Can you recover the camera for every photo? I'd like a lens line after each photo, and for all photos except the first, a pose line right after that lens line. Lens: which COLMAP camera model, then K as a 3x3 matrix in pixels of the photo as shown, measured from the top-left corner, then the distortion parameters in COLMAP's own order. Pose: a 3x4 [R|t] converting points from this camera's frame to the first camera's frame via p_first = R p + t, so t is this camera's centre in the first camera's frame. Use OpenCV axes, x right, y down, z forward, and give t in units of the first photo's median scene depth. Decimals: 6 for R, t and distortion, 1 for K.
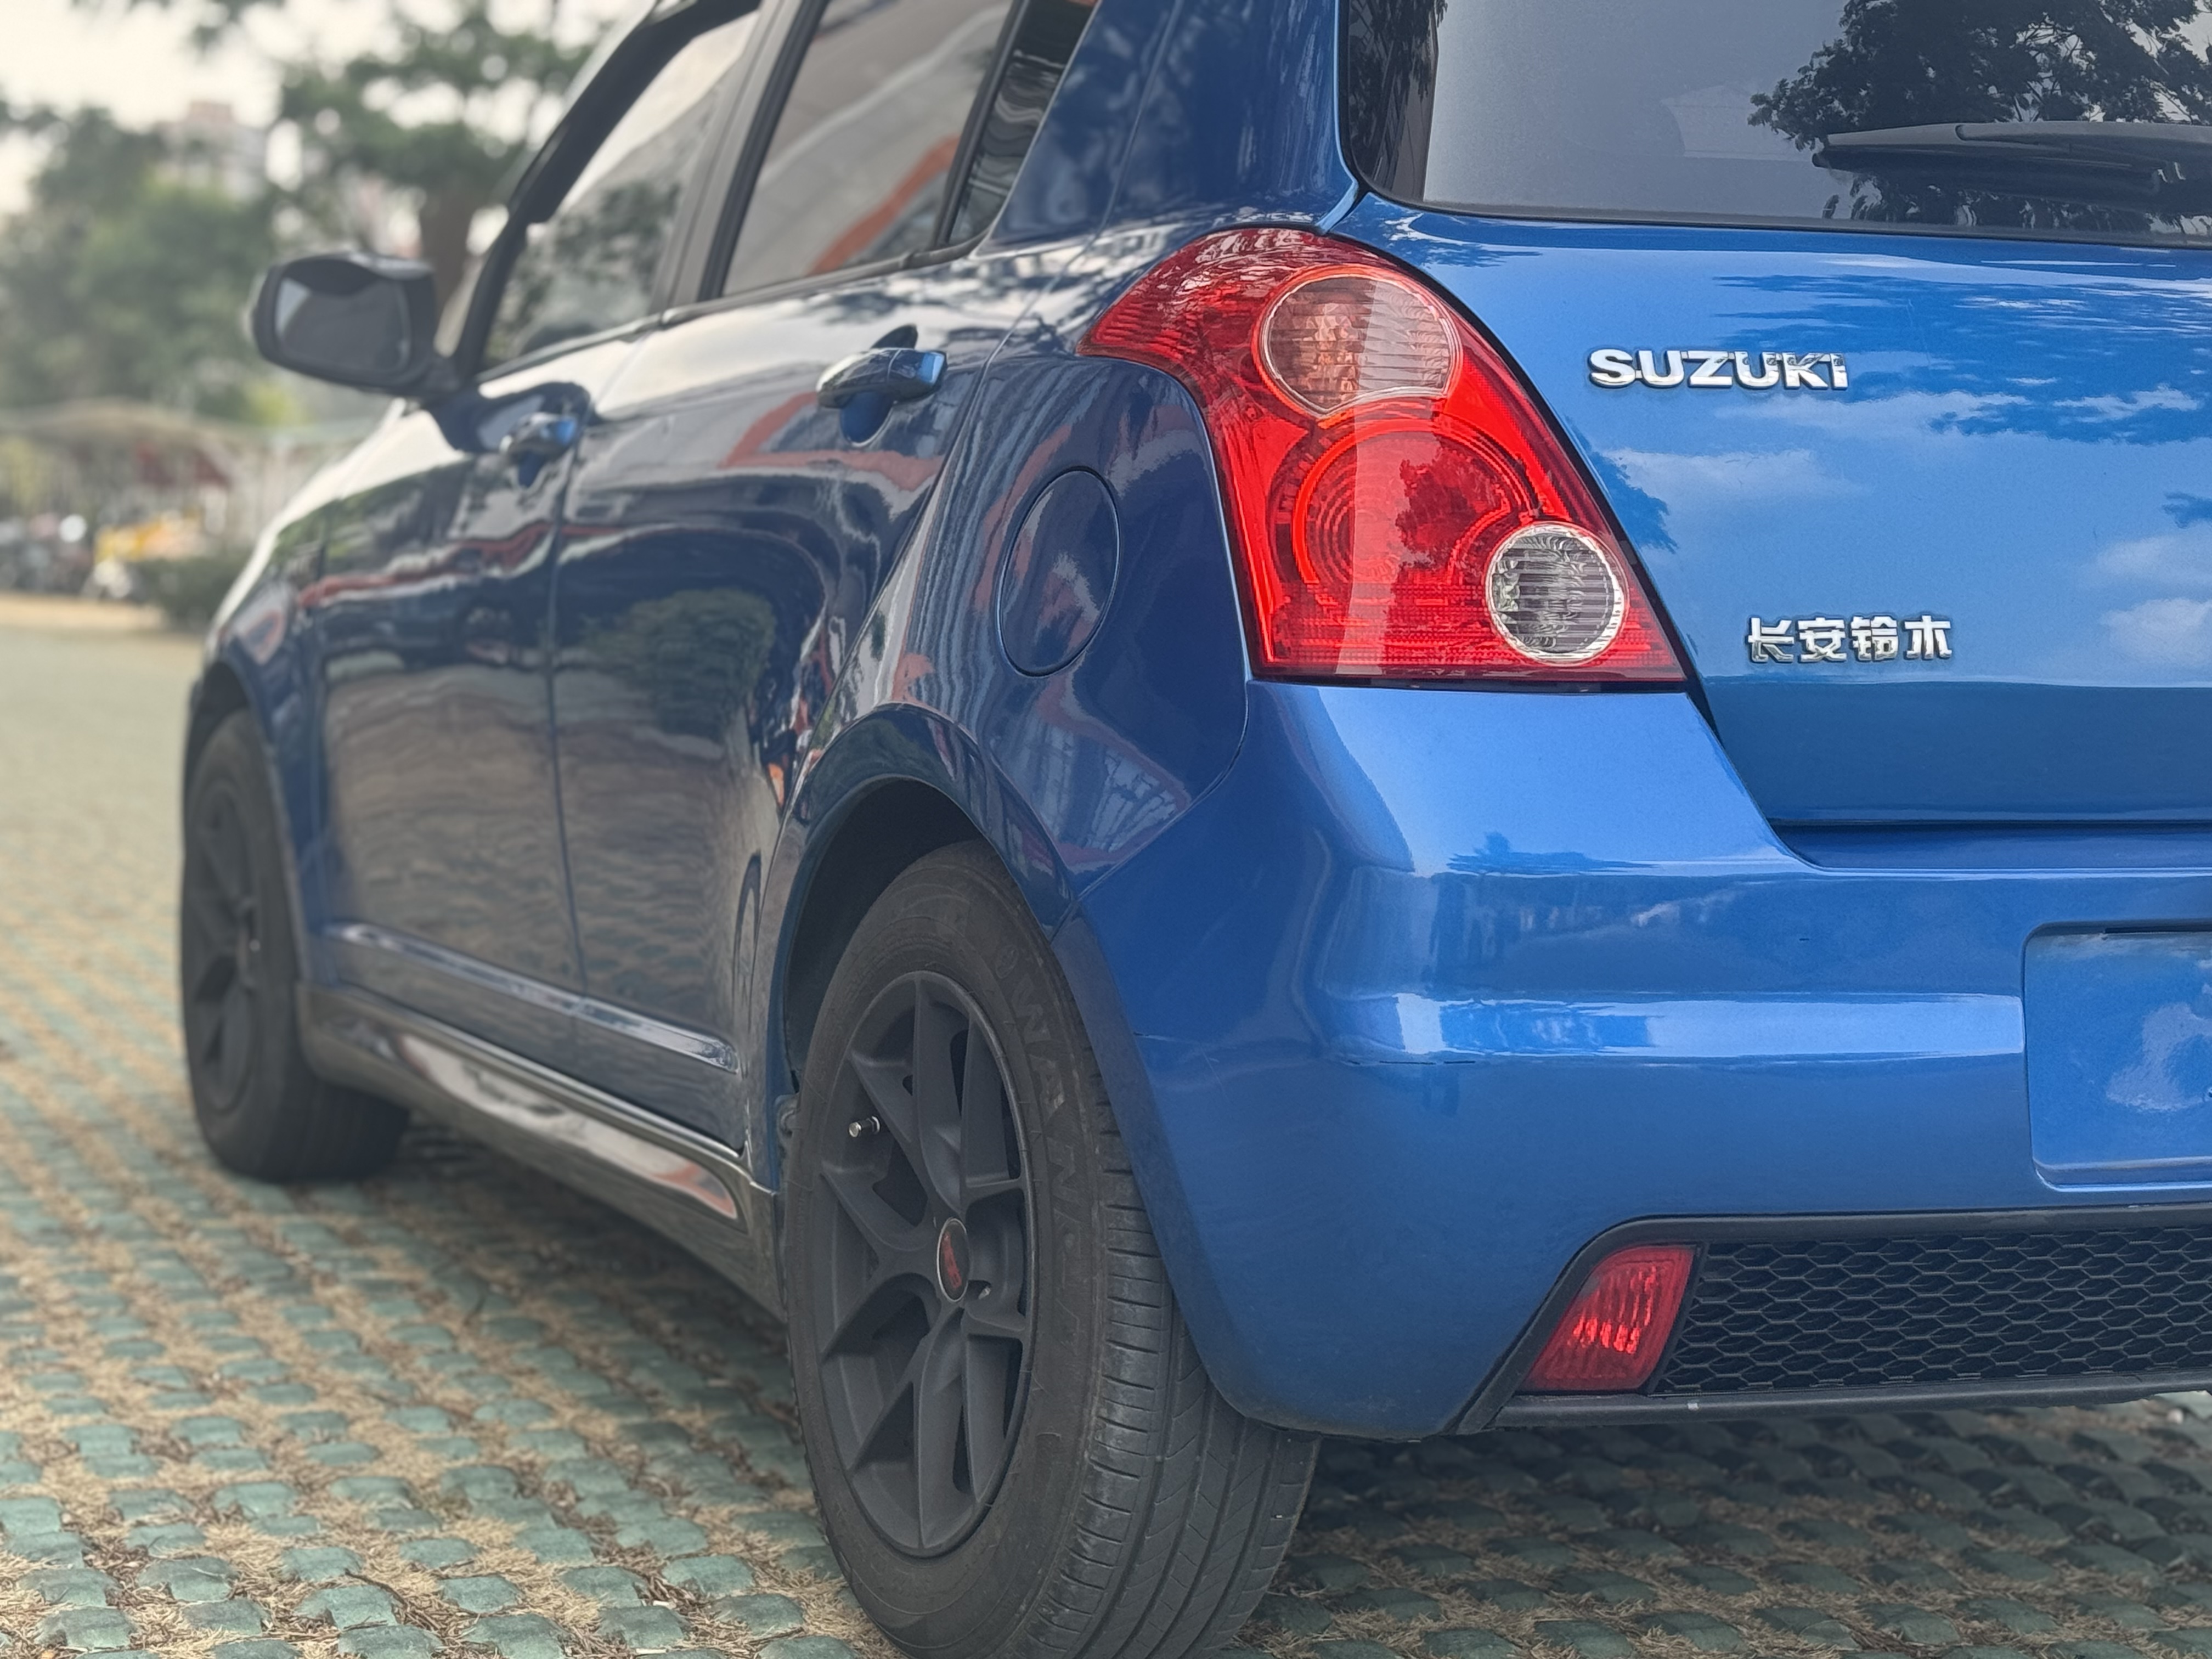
lens RADIAL K [[3978.4, 0, 1094.8], [0, 3978.4, 815.0], [0, 0, 1]] dist [0.121466, 0.000000]
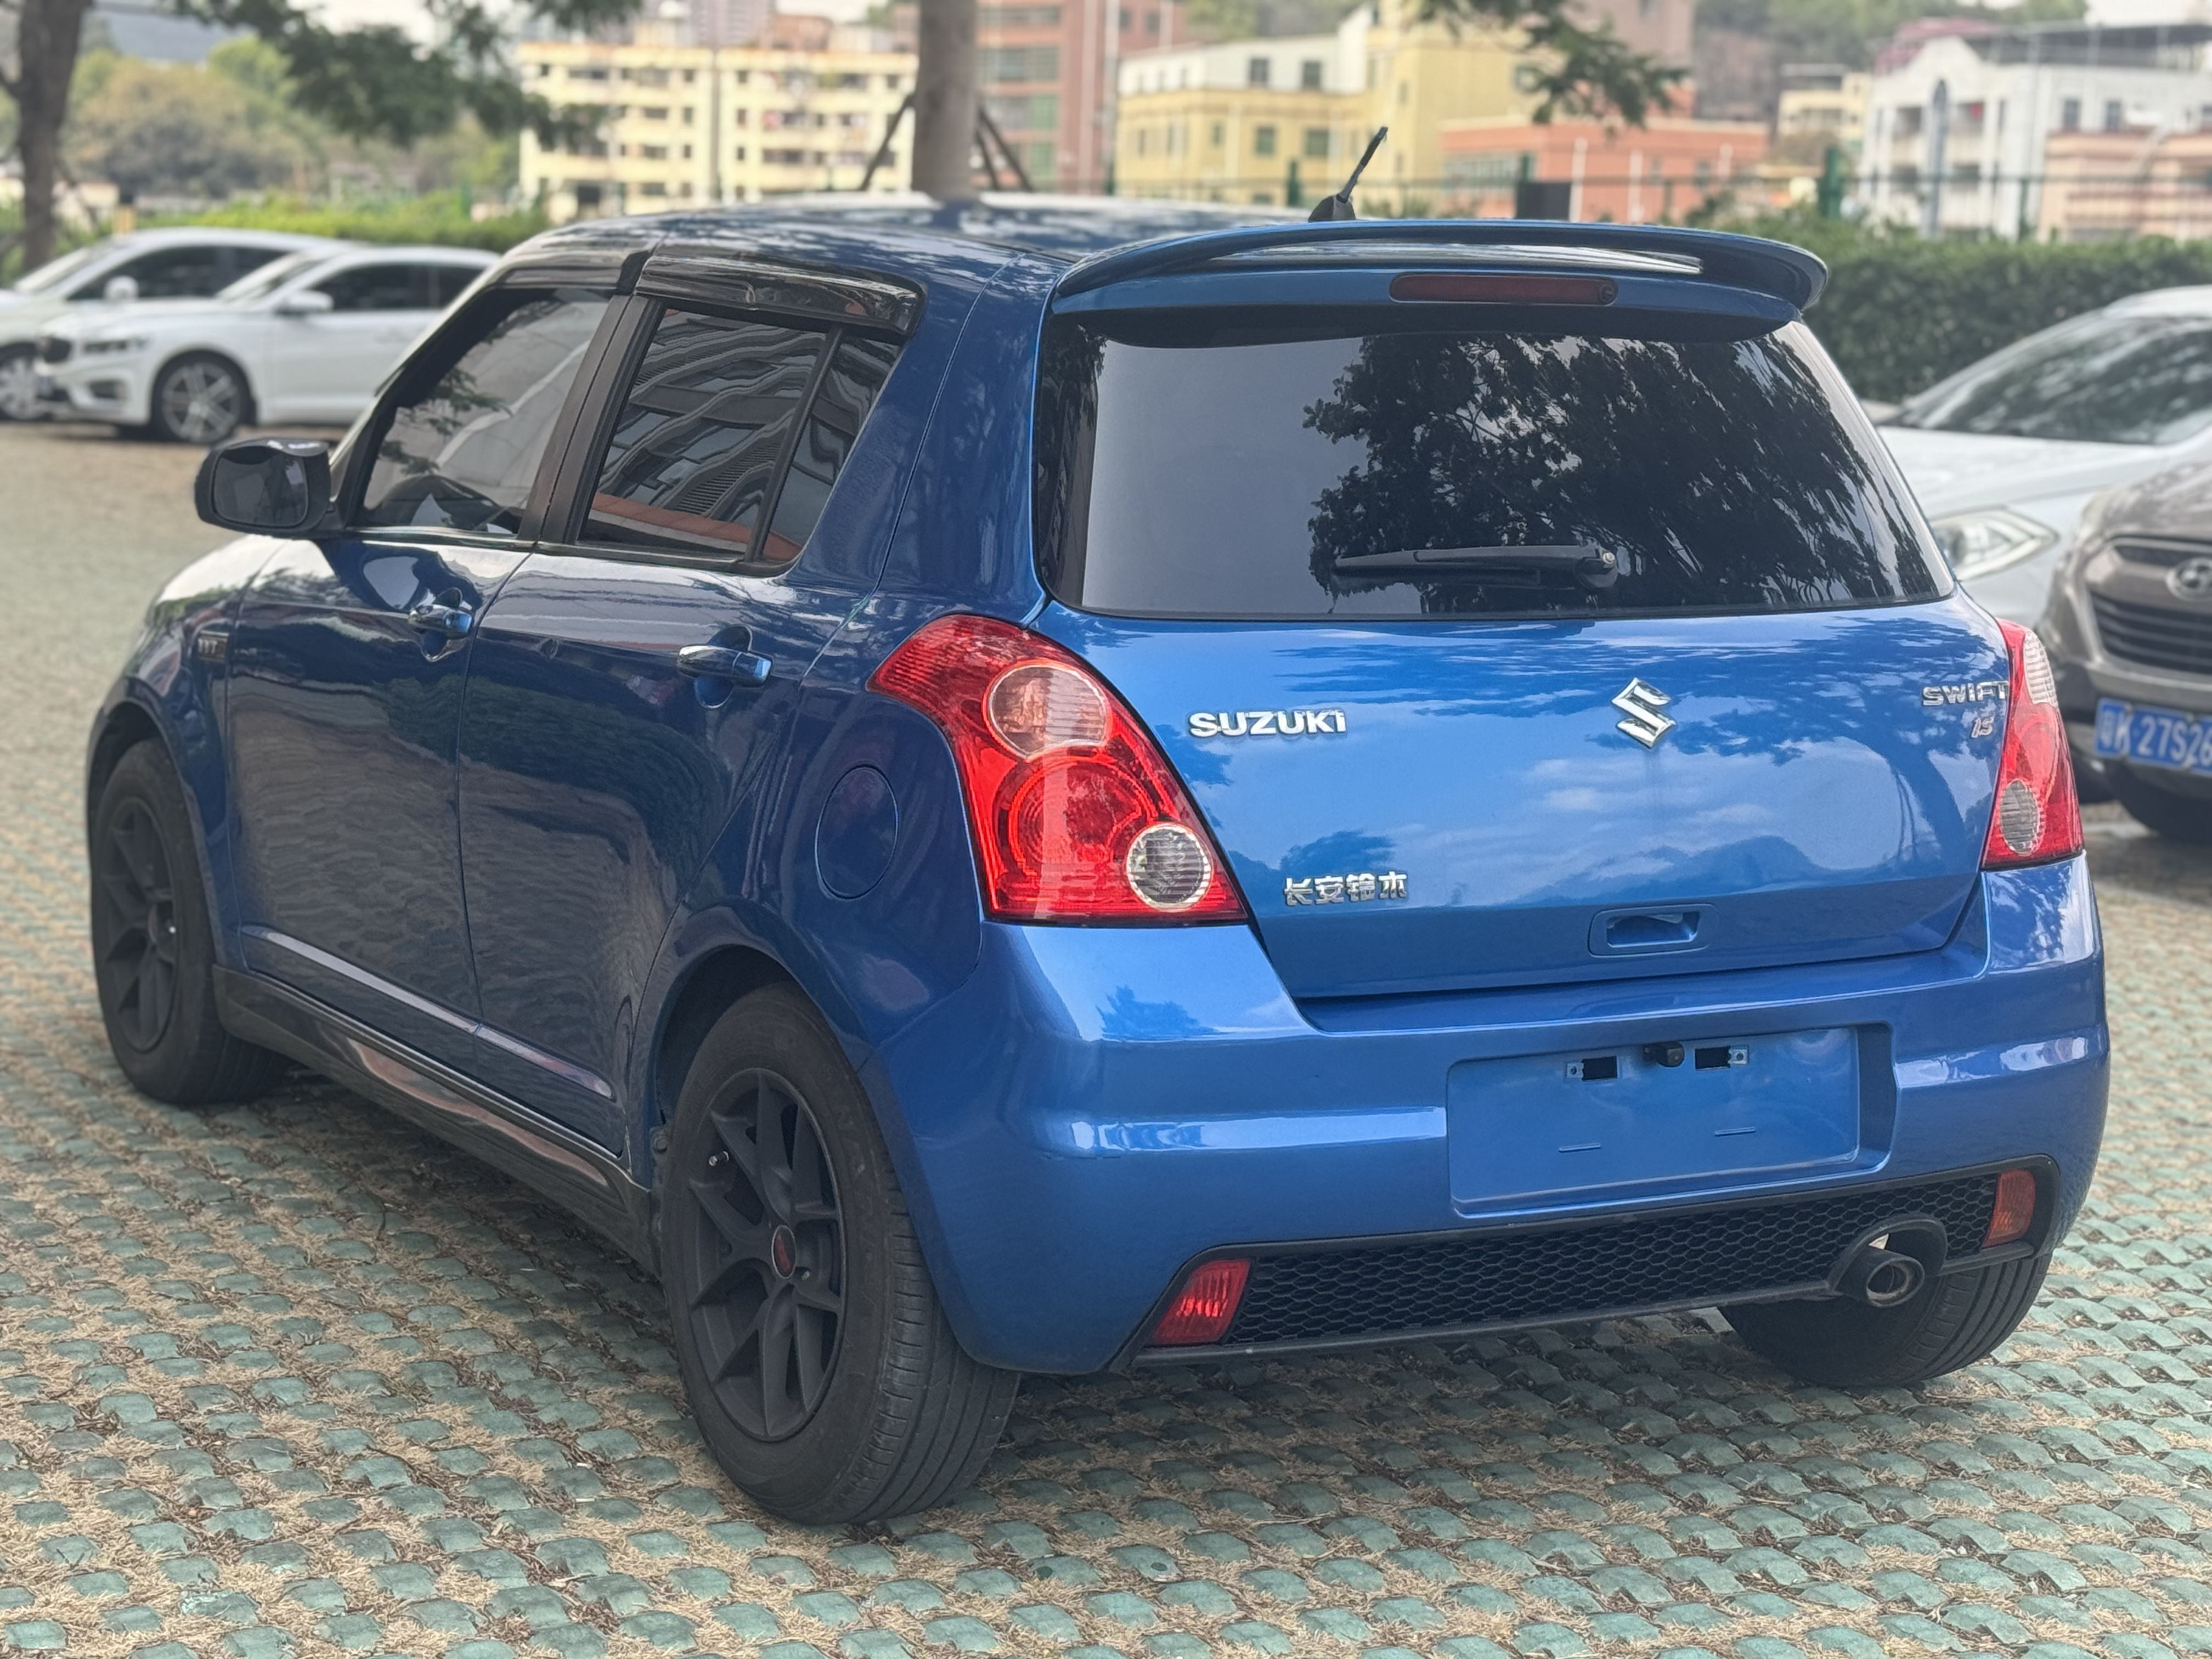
lens RADIAL K [[3978.4, 0, 1104.4], [0, 3978.4, 824.2], [0, 0, 1]] dist [0.121466, 0.000000]
pose [[0.994783, -0.006959, 0.101771, -0.066574], [-0.001087, 0.996891, 0.078787, -0.173578], [-0.102003, -0.078487, 0.991683, -0.533560]]
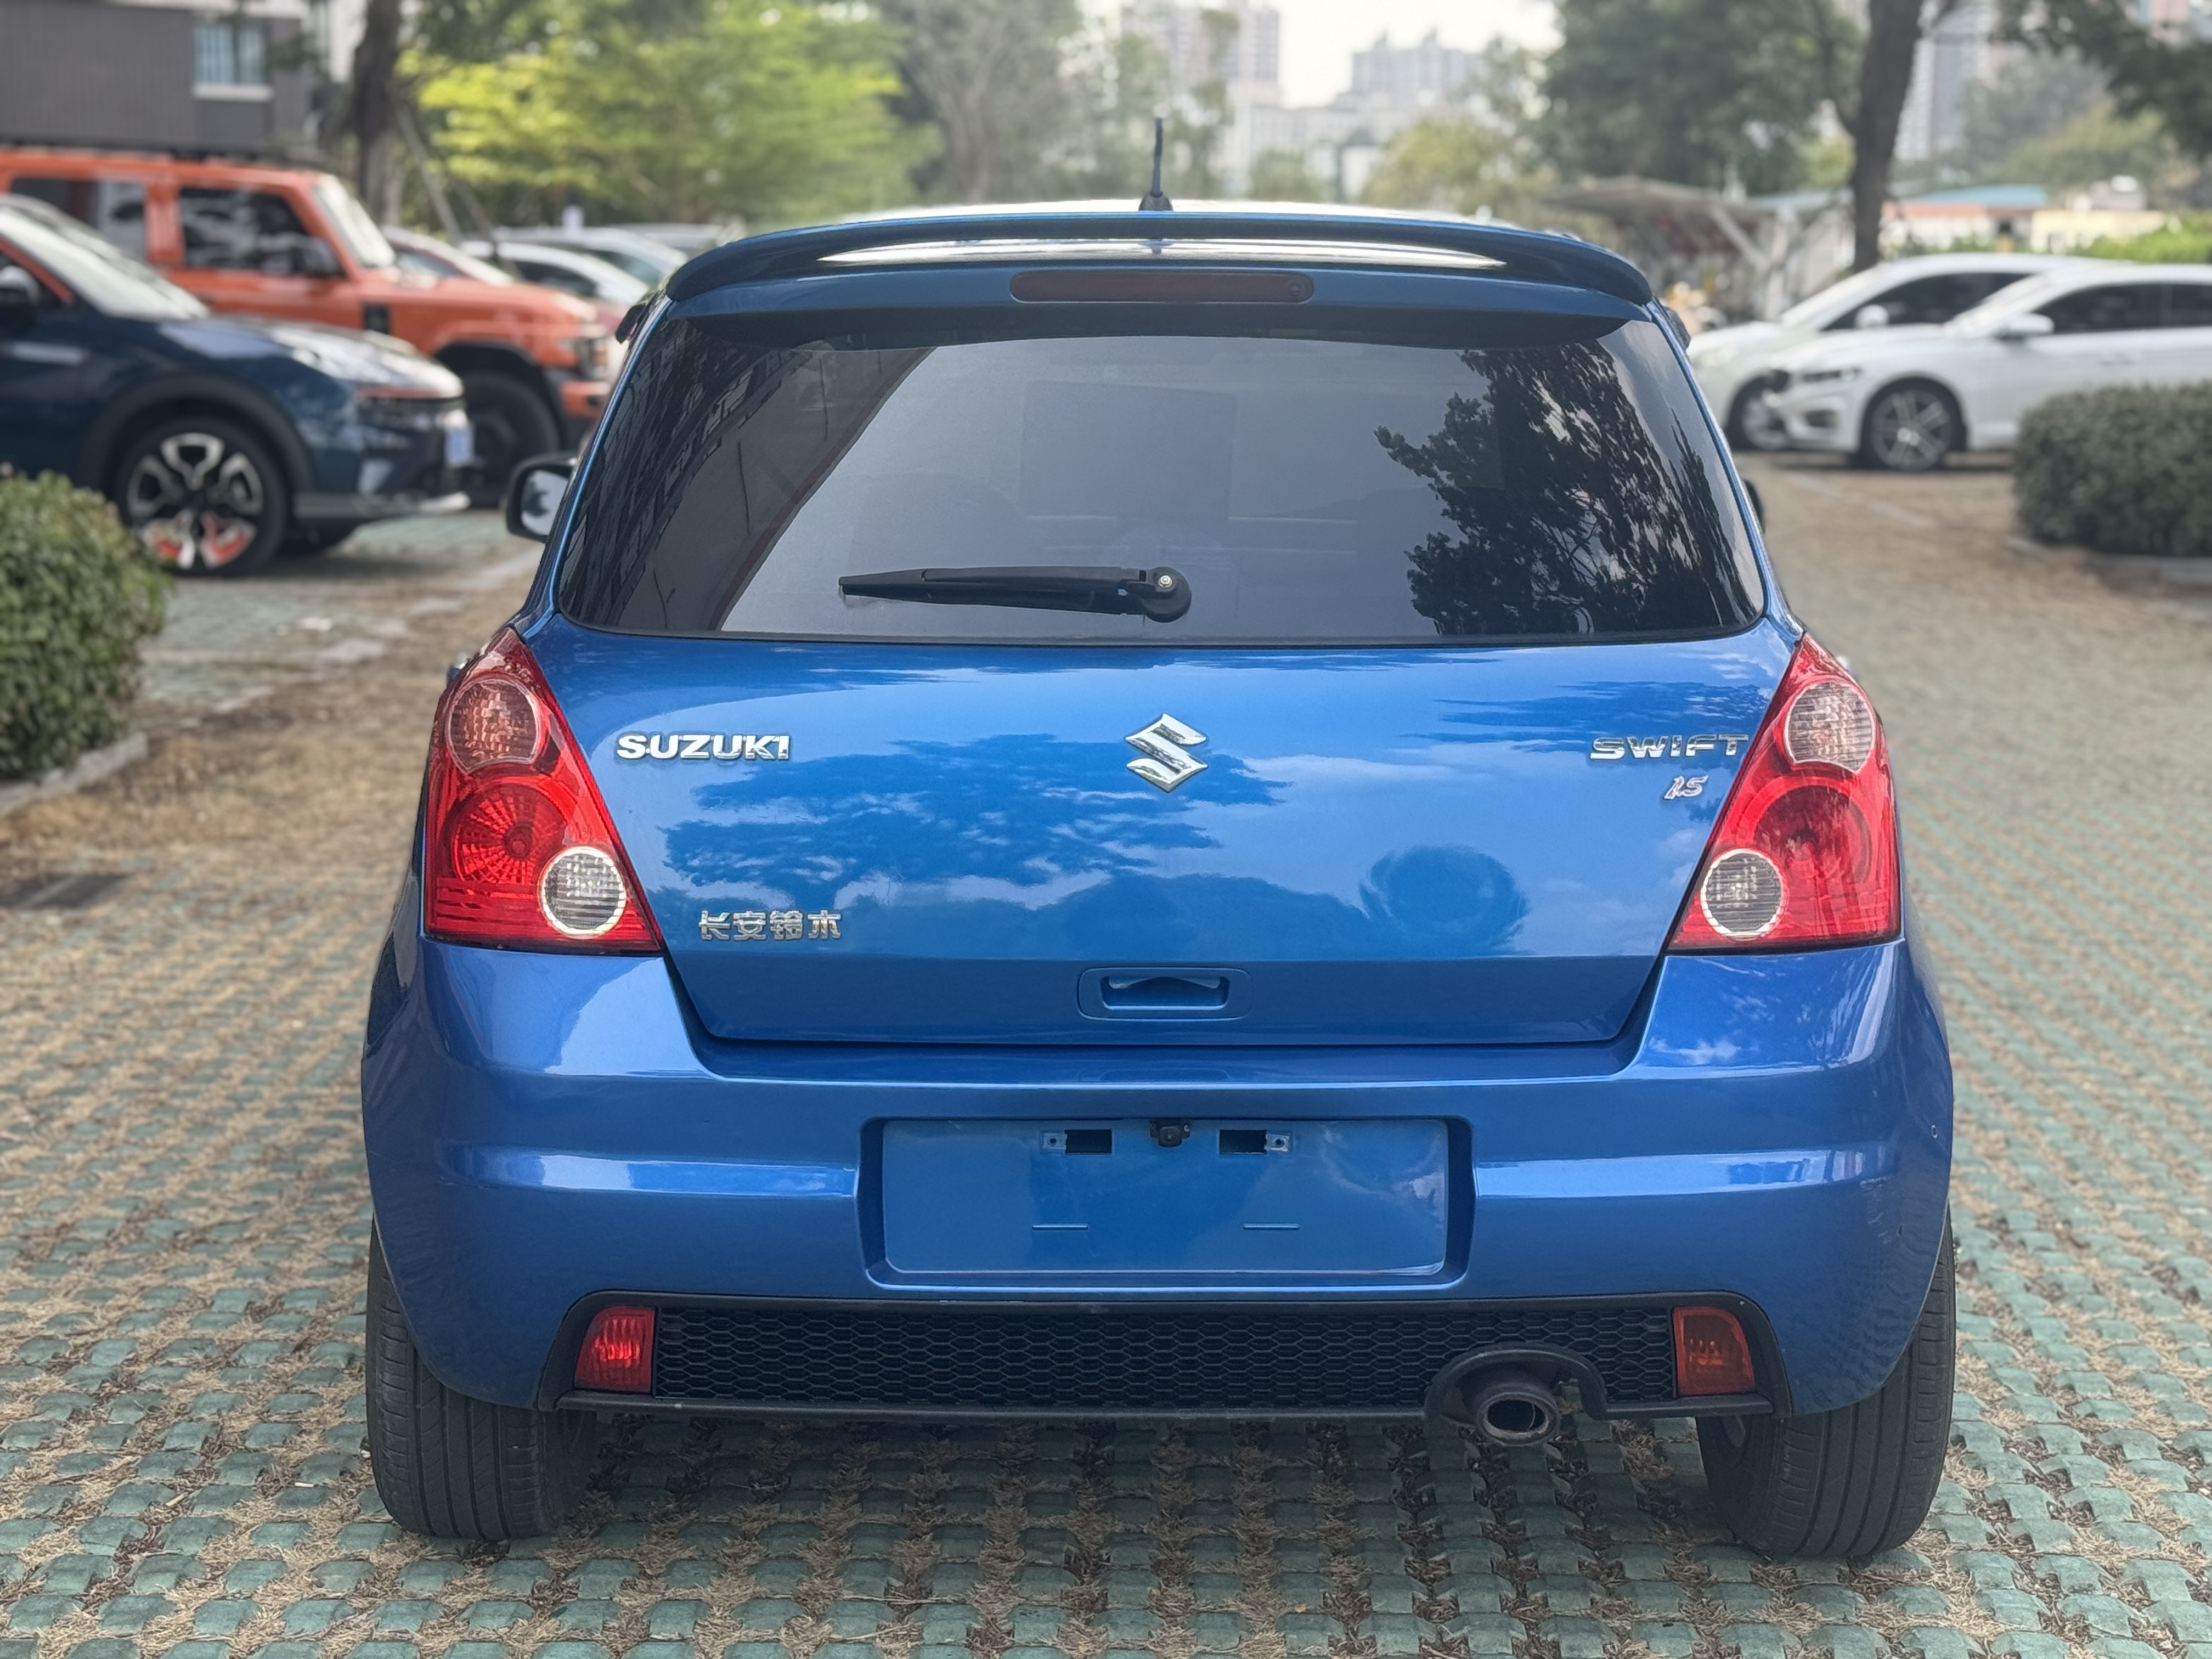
lens RADIAL K [[3978.4, 0, 1115.8], [0, 3978.4, 836.6], [0, 0, 1]] dist [0.121466, 0.000000]
pose [[0.910029, 0.037671, -0.412829, 0.823958], [-0.006603, 0.997053, 0.076428, -0.171550], [0.414492, -0.066826, 0.907596, -0.297144]]
